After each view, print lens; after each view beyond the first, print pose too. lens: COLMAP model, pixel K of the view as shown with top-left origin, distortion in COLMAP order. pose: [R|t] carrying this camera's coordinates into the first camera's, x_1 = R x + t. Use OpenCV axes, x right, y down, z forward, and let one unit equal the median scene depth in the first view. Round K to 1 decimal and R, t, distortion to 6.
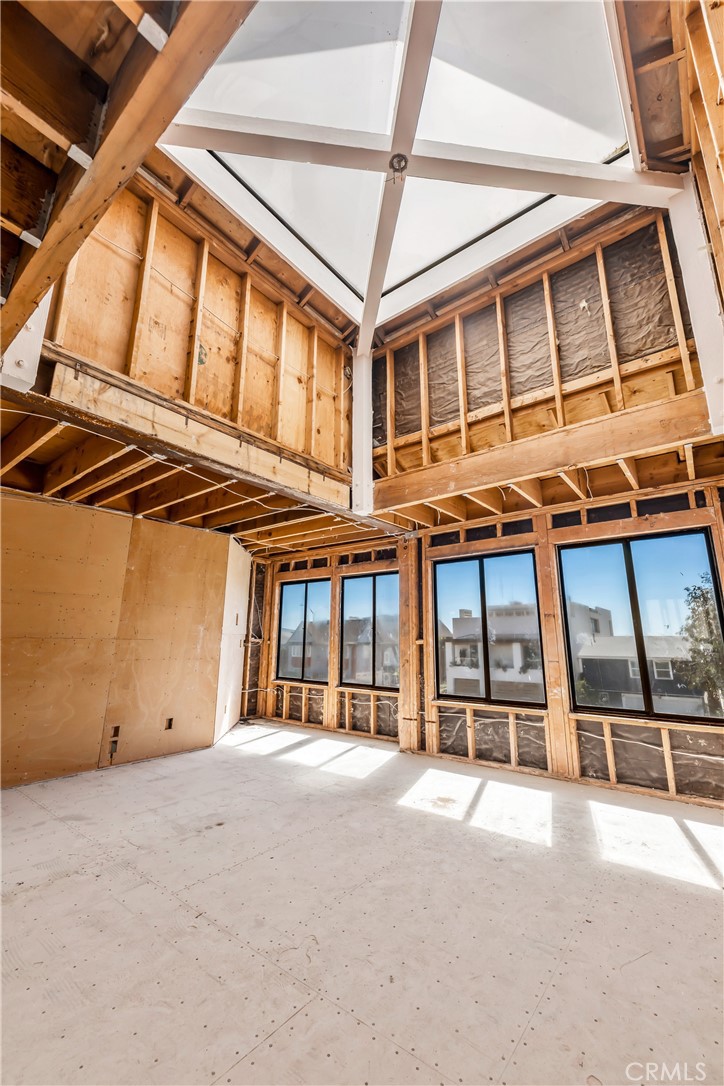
lens RADIAL K [[445.3, 0, 364.5], [0, 445.3, 541.6], [0, 0, 1]] dist [0.005032, -0.003315]
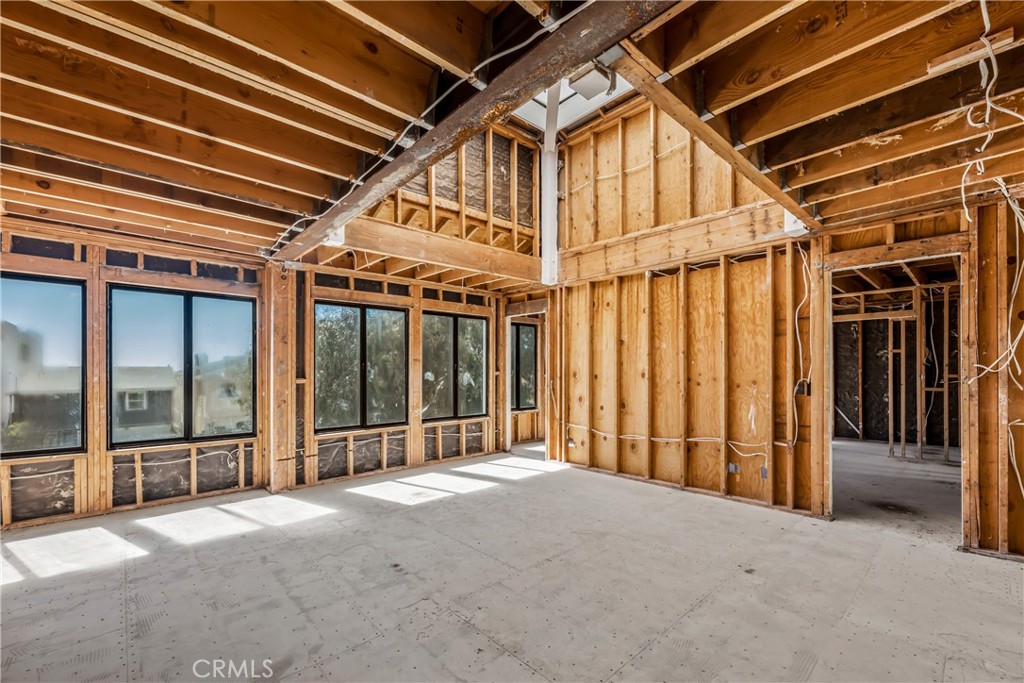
lens RADIAL K [[419.9, 0, 524.5], [0, 419.9, 376.9], [0, 0, 1]] dist [0.005032, -0.003315]
pose [[0.140596, -0.017679, 0.989909, -0.861587], [-0.210666, 0.976410, 0.047358, 0.084838], [-0.967395, -0.215199, 0.133555, 0.492352]]
